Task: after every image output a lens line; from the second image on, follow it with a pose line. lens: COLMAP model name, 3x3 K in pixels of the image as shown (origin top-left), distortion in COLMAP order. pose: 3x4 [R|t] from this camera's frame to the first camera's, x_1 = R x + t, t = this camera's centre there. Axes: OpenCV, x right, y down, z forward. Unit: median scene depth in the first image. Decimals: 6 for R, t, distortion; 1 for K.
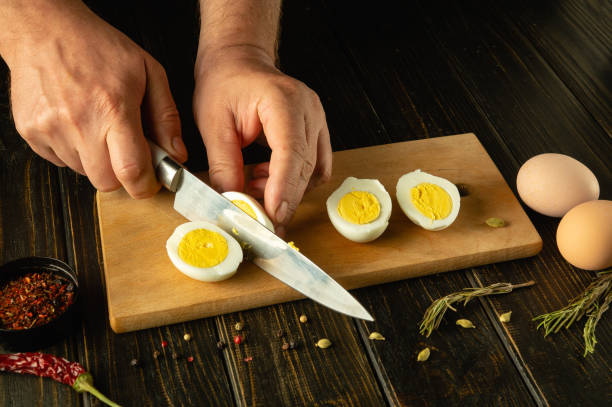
lens RADIAL K [[935.5, 0, 305.6], [0, 935.5, 218.0], [0, 0, 1]] dist [0.014494, -0.068446]
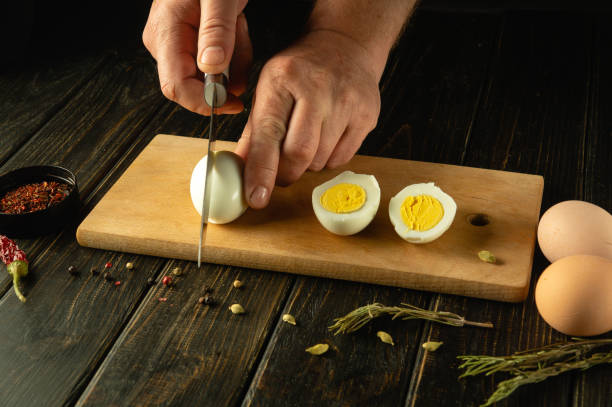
lens RADIAL K [[935.5, 0, 305.6], [0, 935.5, 218.0], [0, 0, 1]] dist [0.014494, -0.068446]
pose [[0.864351, 0.242013, -0.440826, 0.474129], [-0.293444, 0.954599, -0.051297, 0.072231], [0.408398, 0.173696, 0.896125, 0.146176]]
